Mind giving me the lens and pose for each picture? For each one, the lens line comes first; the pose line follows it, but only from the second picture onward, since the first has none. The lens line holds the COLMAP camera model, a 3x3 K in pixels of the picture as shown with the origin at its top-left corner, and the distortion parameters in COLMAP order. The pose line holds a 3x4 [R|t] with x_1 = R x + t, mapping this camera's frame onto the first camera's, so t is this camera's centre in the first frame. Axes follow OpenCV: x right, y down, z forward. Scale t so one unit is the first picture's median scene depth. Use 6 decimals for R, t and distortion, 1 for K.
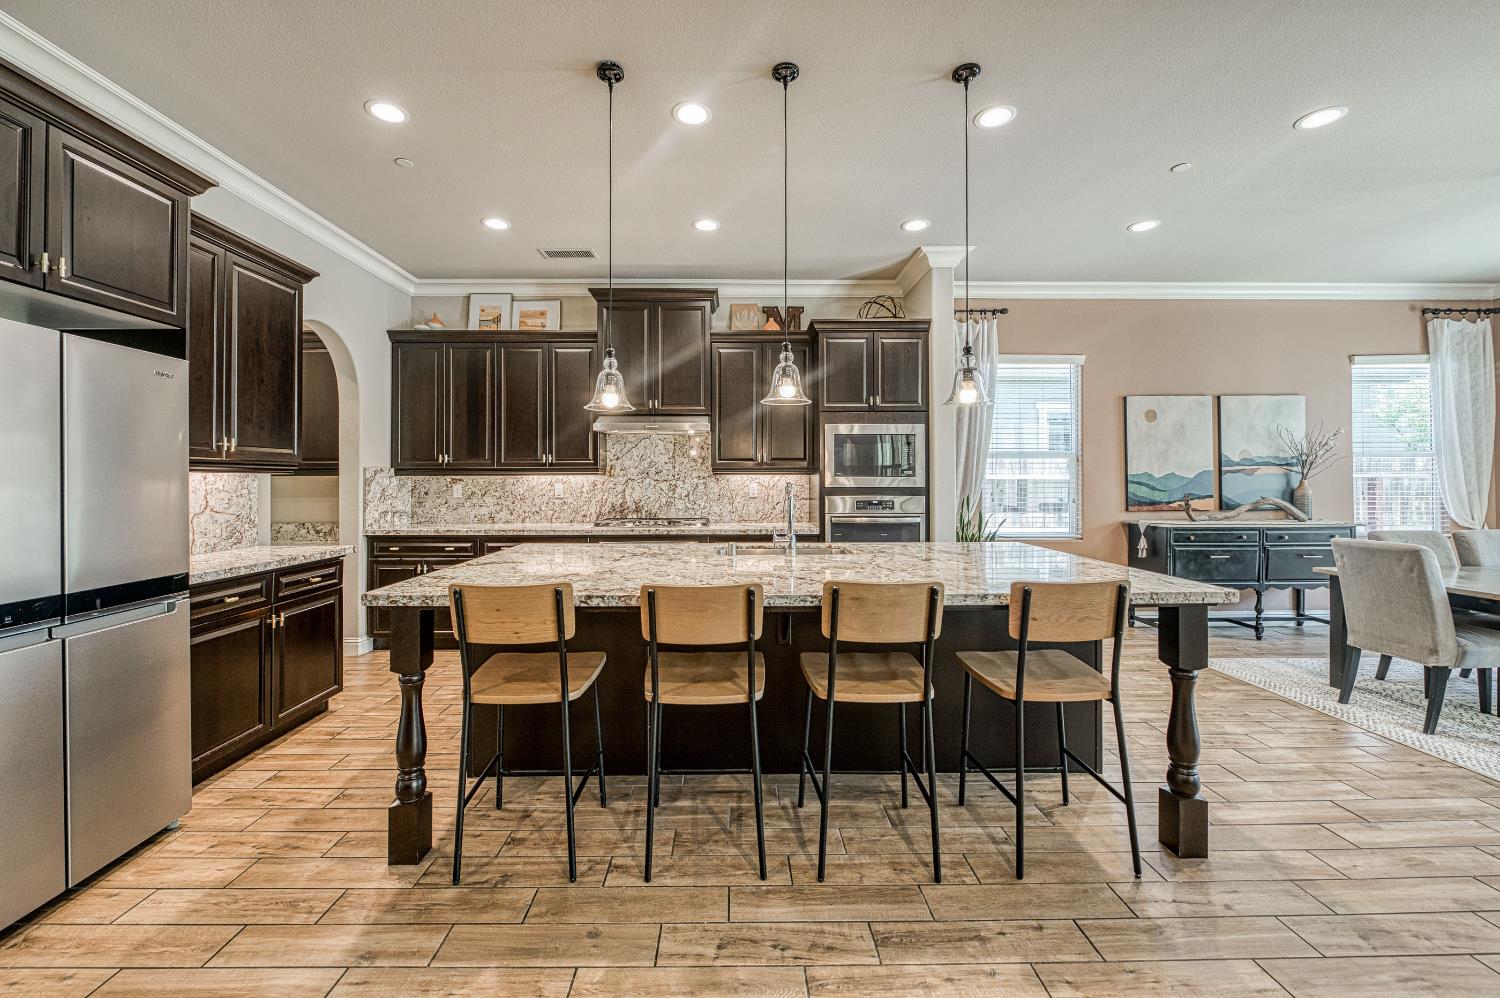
lens RADIAL K [[605.8, 0, 729.4], [0, 605.8, 474.7], [0, 0, 1]] dist [-0.001474, -0.002714]
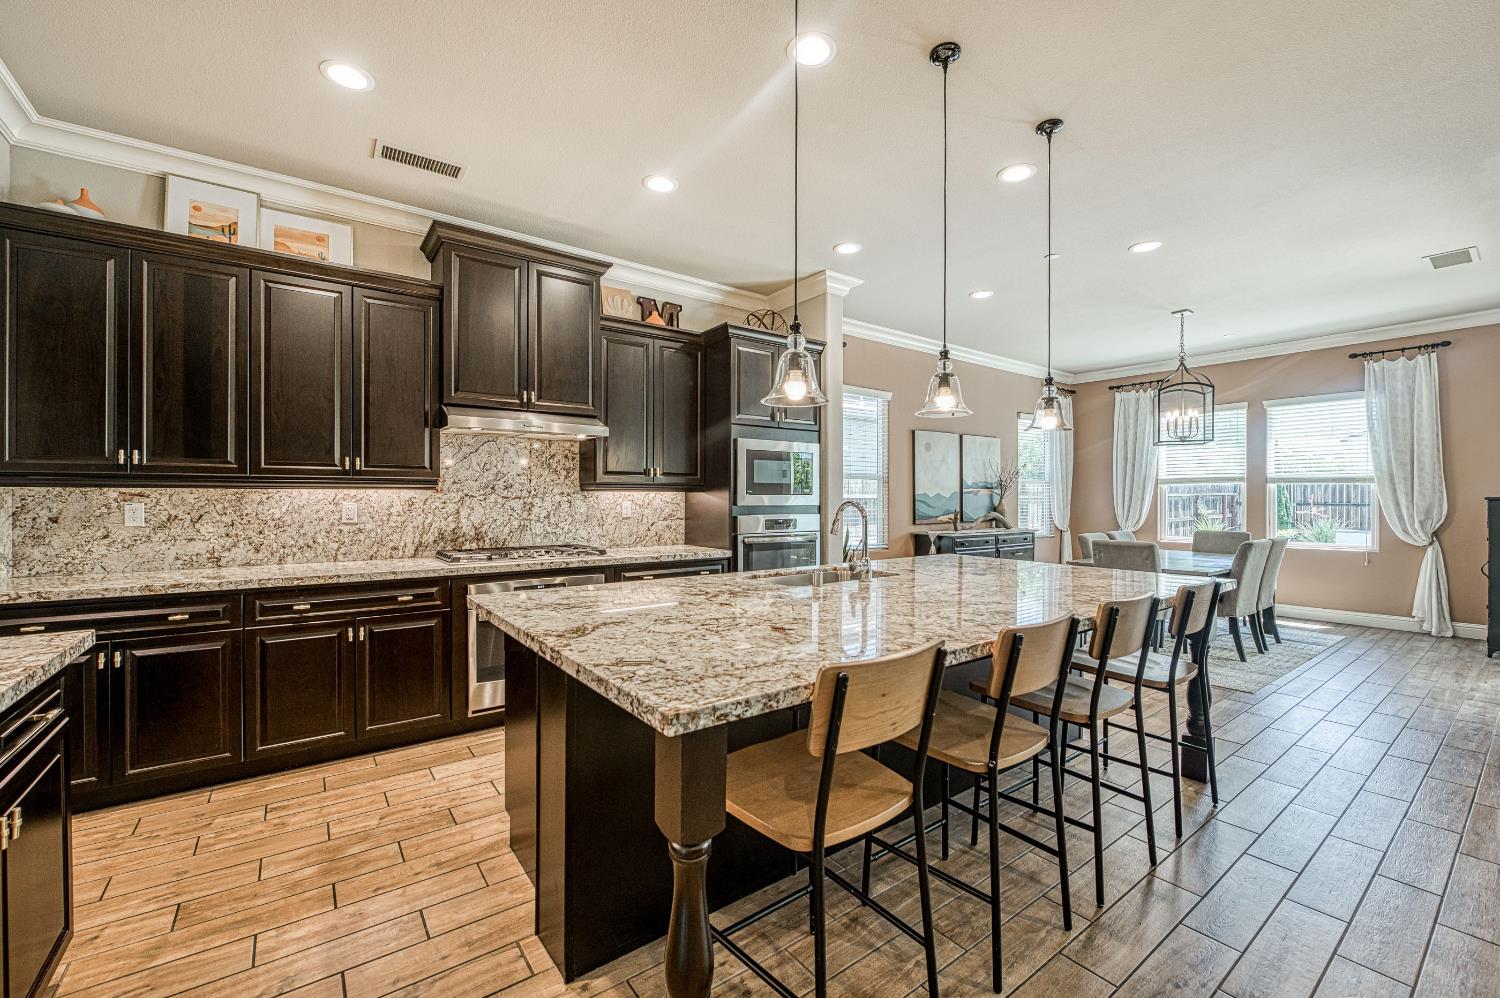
lens RADIAL K [[605.8, 0, 777.9], [0, 605.8, 496.7], [0, 0, 1]] dist [-0.001474, -0.002714]
pose [[0.800424, 0.004847, 0.599415, -0.313143], [-0.008660, 0.999956, 0.003477, 0.002799], [-0.599372, -0.007974, 0.800431, 0.196349]]
